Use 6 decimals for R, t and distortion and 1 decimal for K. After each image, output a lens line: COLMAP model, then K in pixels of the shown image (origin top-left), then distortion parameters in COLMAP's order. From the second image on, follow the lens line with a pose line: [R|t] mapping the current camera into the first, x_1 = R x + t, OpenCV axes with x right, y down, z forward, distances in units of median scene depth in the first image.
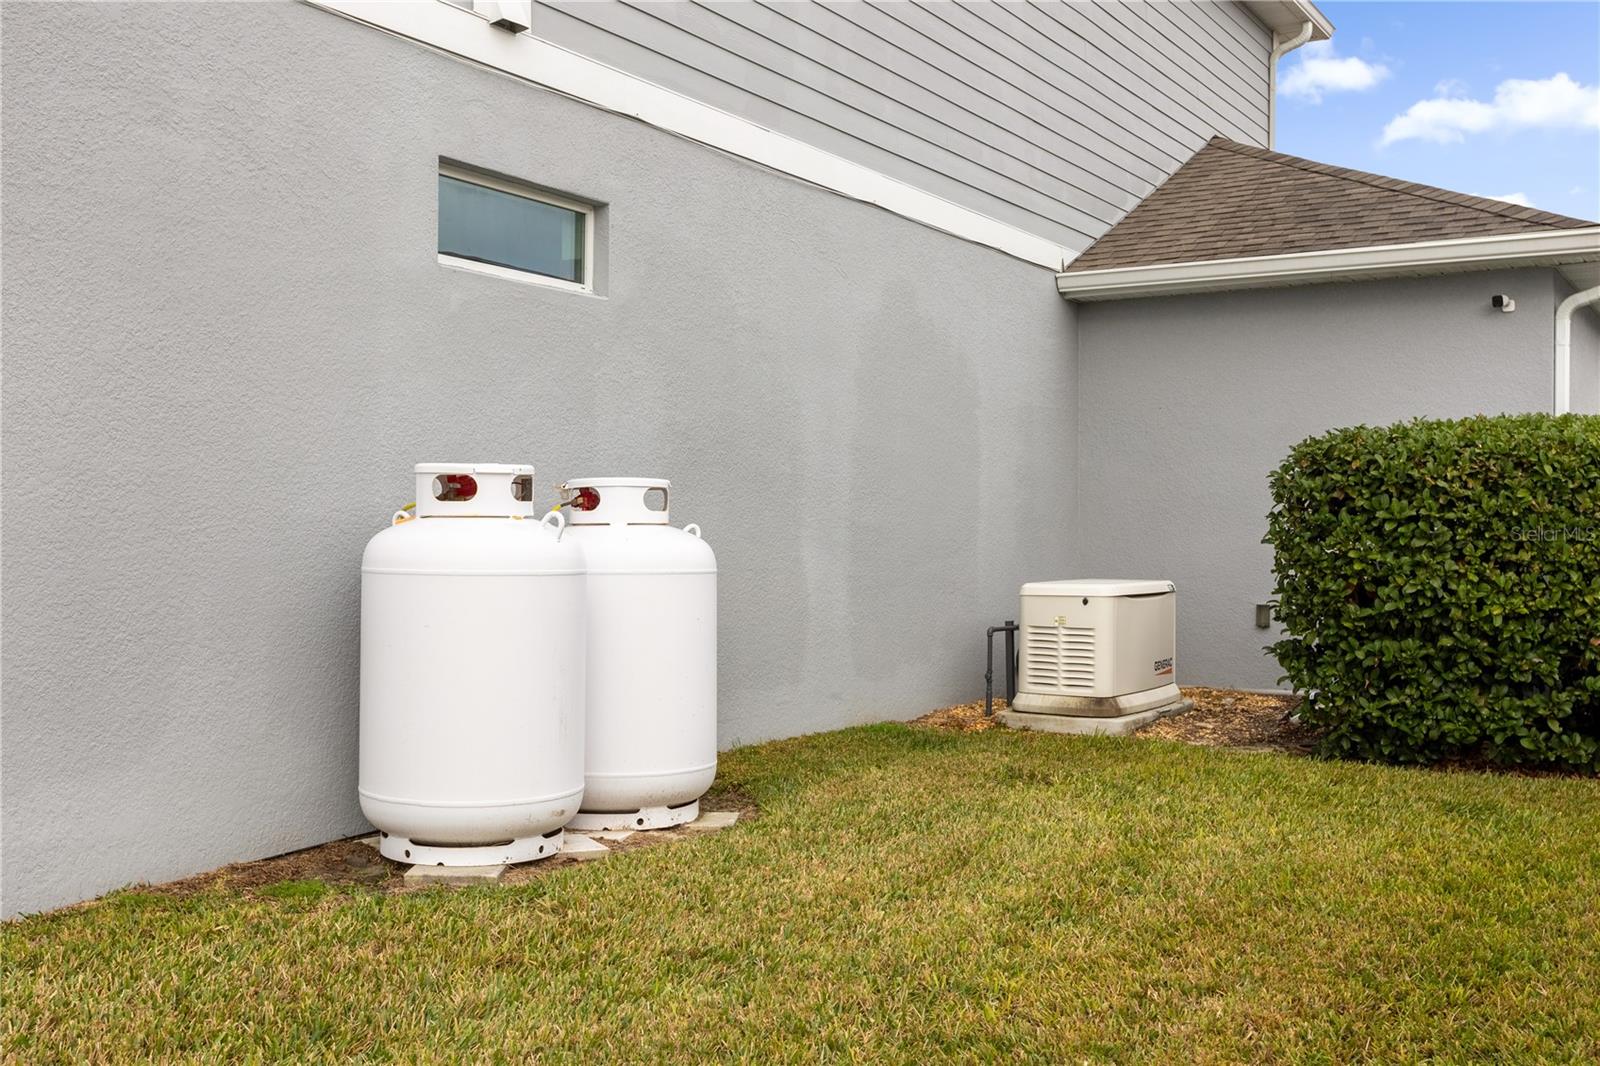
lens RADIAL K [[1630.0, 0, 800.7], [0, 1630.0, 530.6], [0, 0, 1]] dist [0.004148, 0.000000]
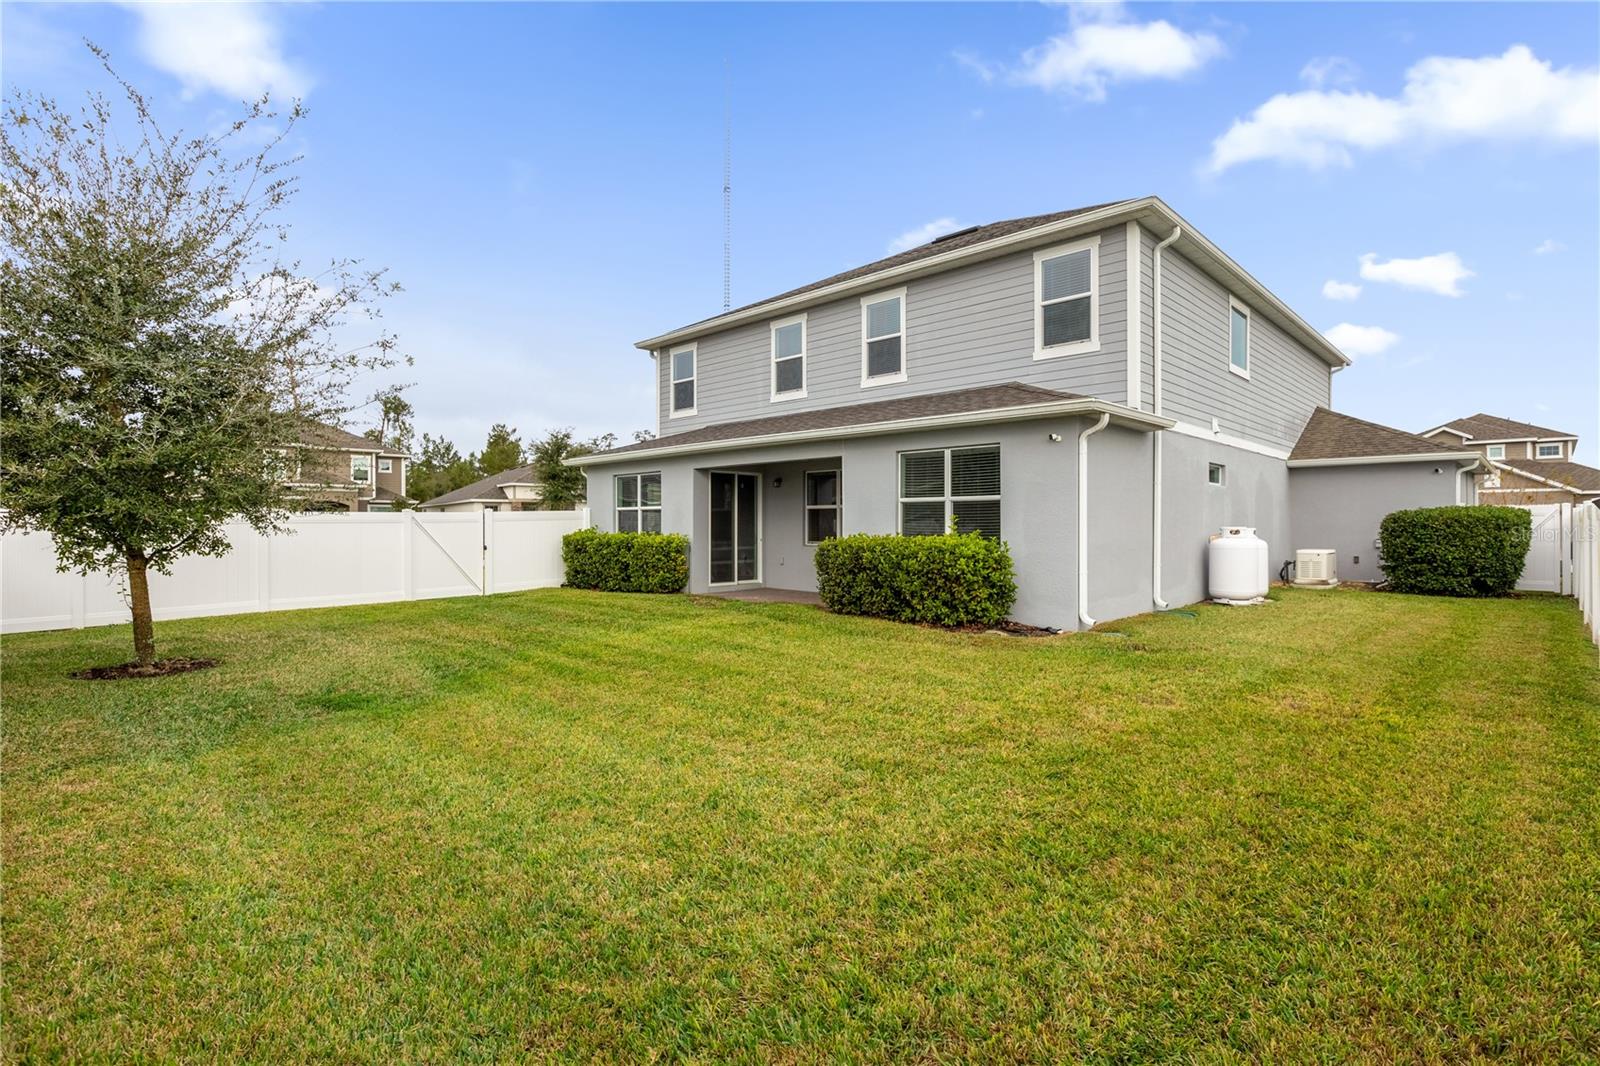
lens RADIAL K [[776.4, 0, 798.7], [0, 776.4, 533.4], [0, 0, 1]] dist [-0.002040, -0.000110]
pose [[0.977667, -0.005837, -0.210081, -0.688150], [0.007920, 0.999927, 0.009077, -0.036333], [0.210013, -0.010538, 0.977642, -1.122324]]
